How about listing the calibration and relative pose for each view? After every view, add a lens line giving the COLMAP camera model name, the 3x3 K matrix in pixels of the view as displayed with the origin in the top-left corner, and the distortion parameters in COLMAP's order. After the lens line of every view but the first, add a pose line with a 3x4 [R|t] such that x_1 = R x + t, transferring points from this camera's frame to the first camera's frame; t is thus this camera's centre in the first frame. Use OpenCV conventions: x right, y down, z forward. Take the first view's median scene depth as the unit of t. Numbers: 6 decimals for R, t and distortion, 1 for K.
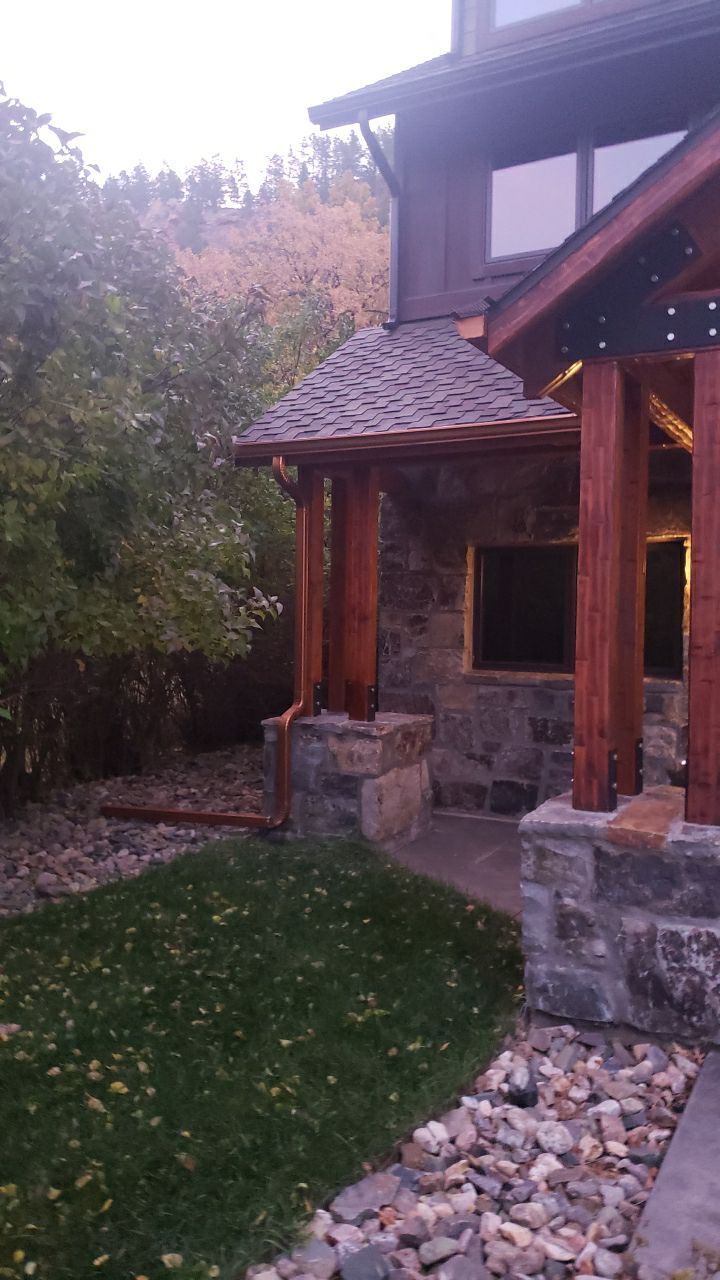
lens RADIAL K [[966.5, 0, 356.2], [0, 966.5, 612.1], [0, 0, 1]] dist [0.000366, 0.016902]
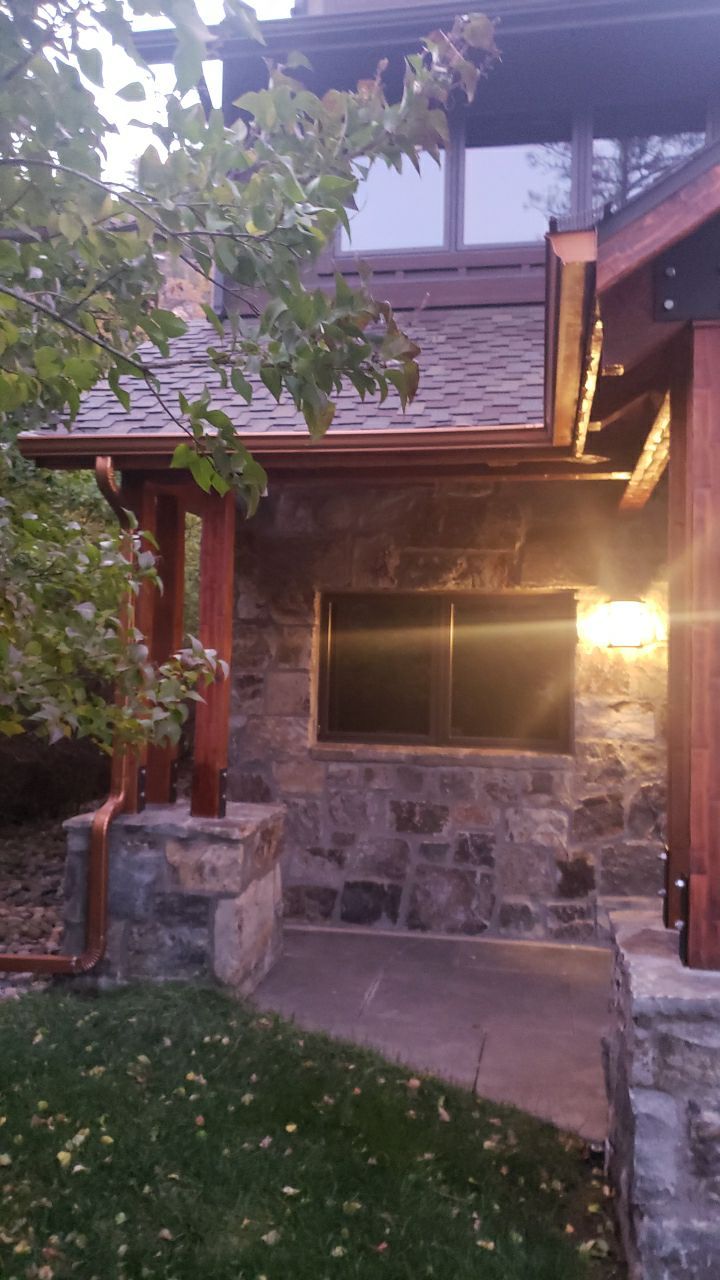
lens RADIAL K [[966.5, 0, 356.2], [0, 966.5, 612.1], [0, 0, 1]] dist [0.000366, 0.016902]
pose [[0.940811, 0.032467, 0.337372, -0.142392], [-0.013605, 0.998217, -0.058123, -0.003595], [-0.338658, 0.050093, 0.939575, 0.251979]]
